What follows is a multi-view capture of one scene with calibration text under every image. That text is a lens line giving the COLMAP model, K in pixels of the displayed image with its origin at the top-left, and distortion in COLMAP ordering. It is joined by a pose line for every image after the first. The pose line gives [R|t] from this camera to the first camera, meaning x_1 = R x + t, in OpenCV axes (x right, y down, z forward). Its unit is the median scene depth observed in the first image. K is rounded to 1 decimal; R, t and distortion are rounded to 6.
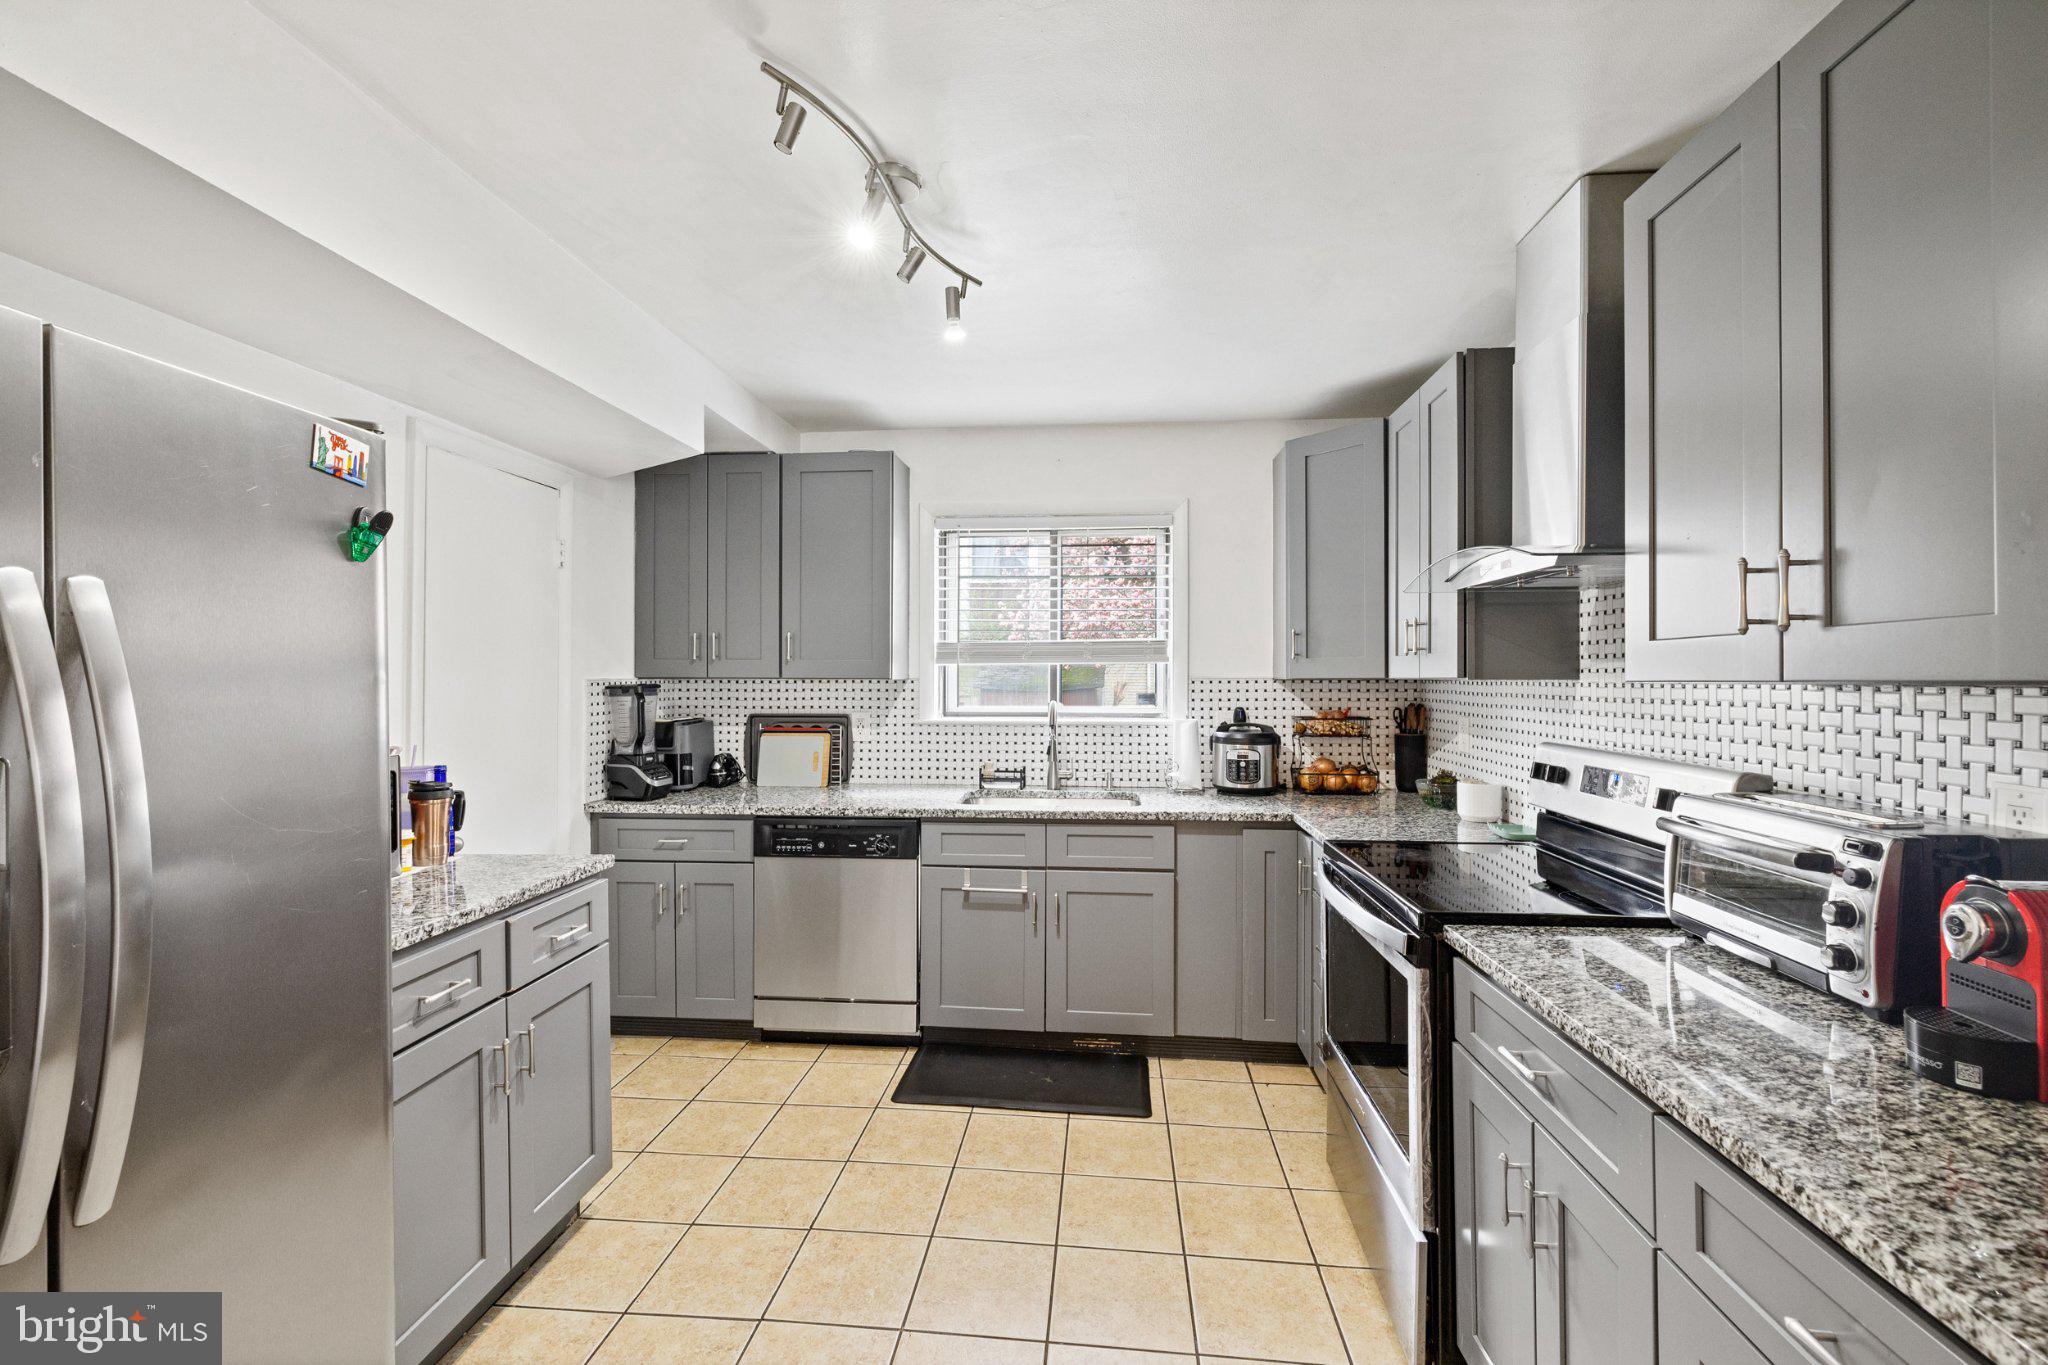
lens RADIAL K [[921.0, 0, 1014.4], [0, 921.0, 679.8], [0, 0, 1]] dist [0.000600, 0.000025]
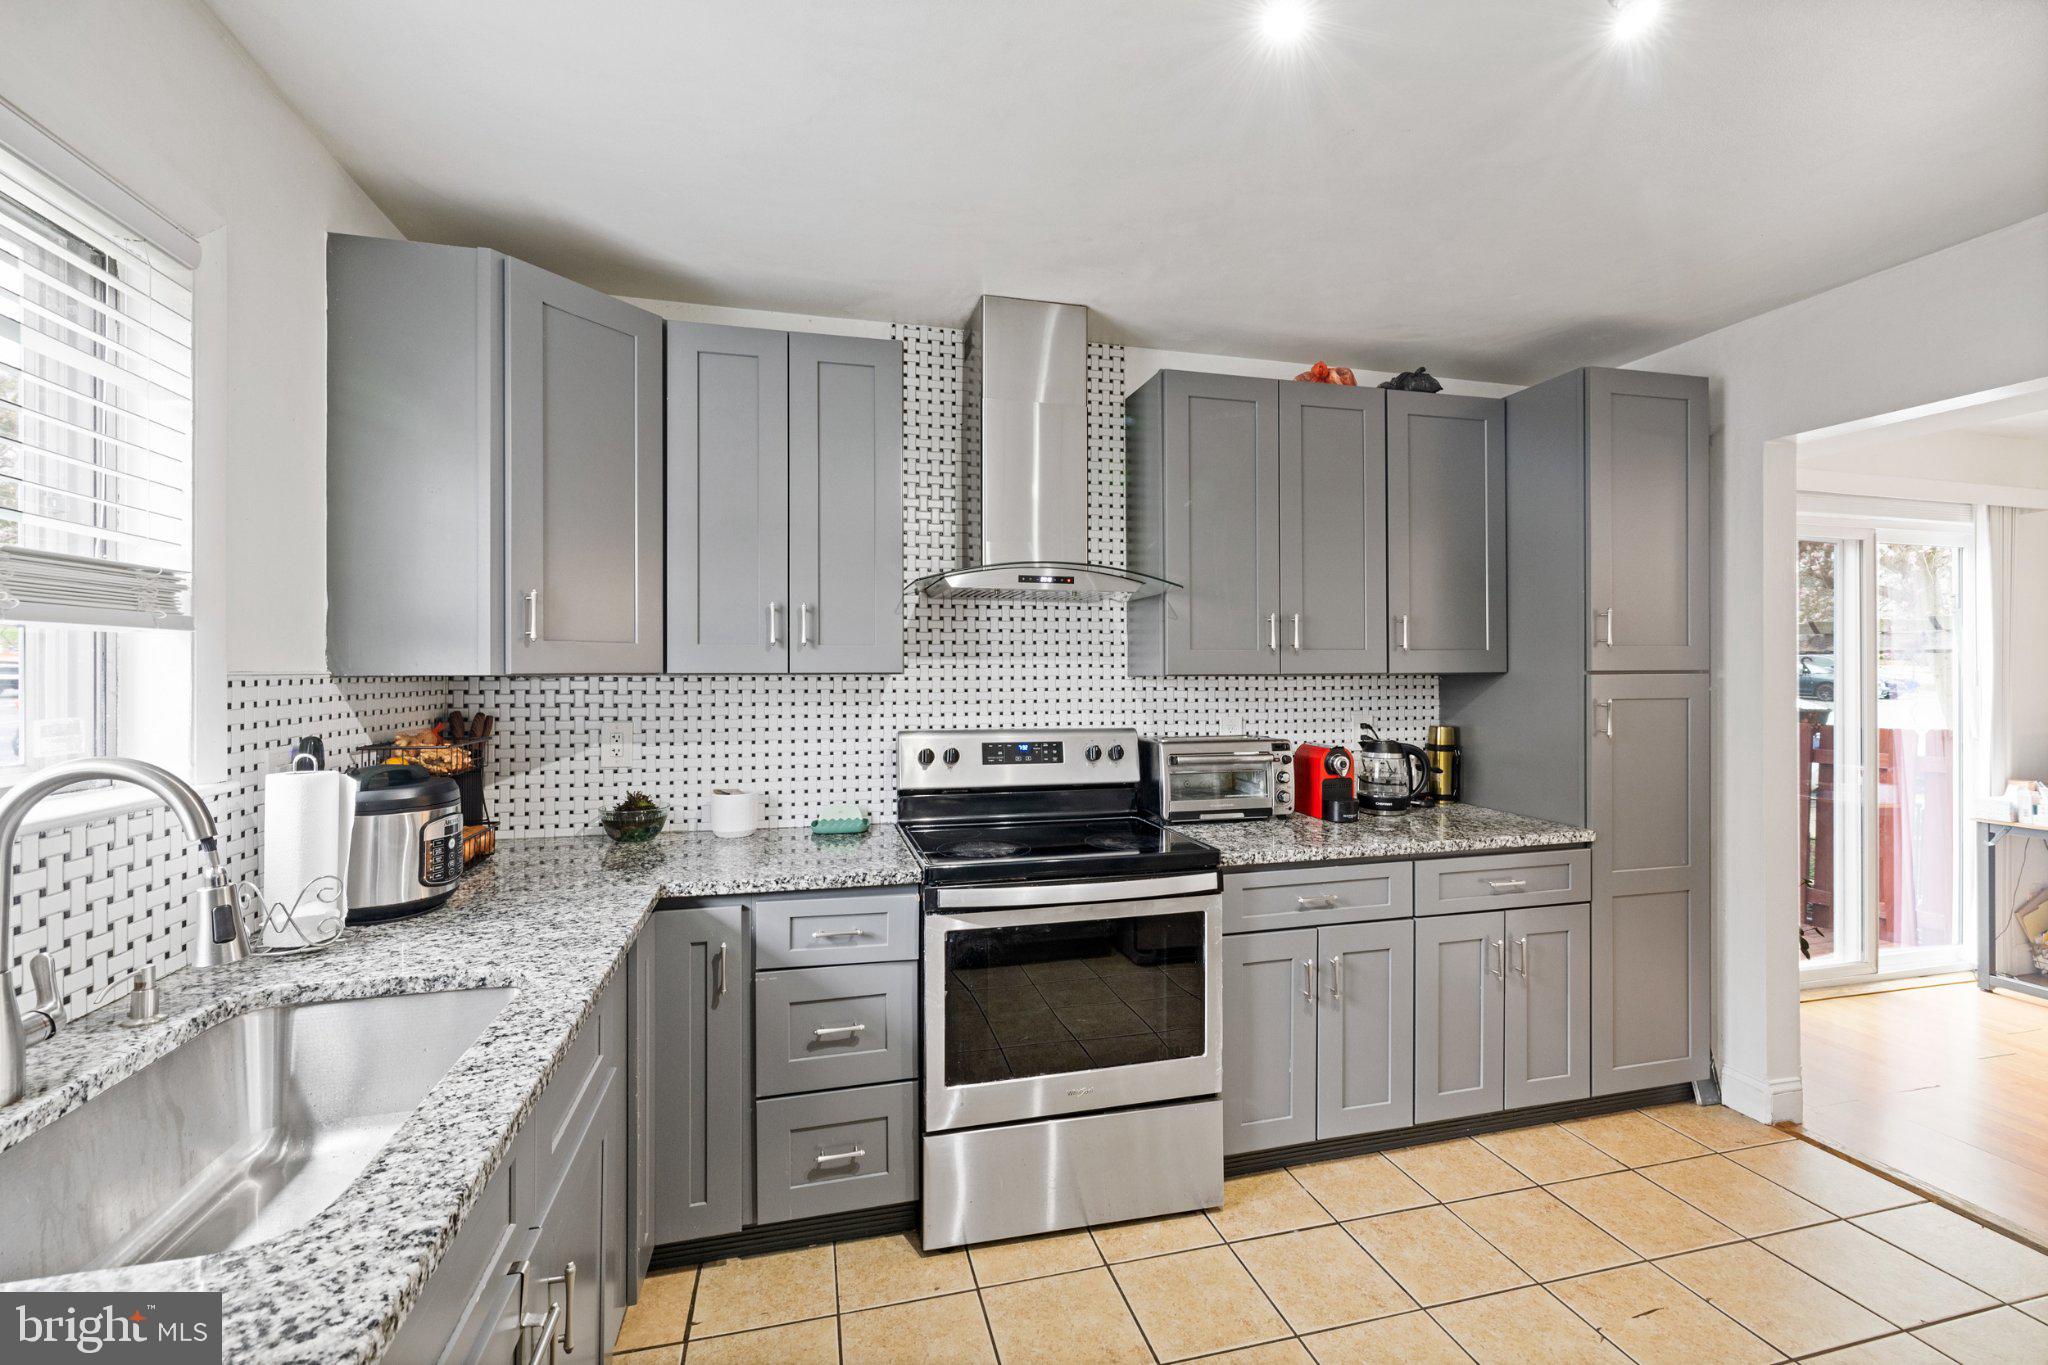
lens RADIAL K [[921.0, 0, 1014.4], [0, 921.0, 679.8], [0, 0, 1]] dist [0.000600, 0.000025]
pose [[0.292850, -0.009081, 0.956115, -0.772998], [0.001914, 0.999958, 0.008911, -0.003391], [-0.956156, -0.000779, 0.292856, 0.600460]]
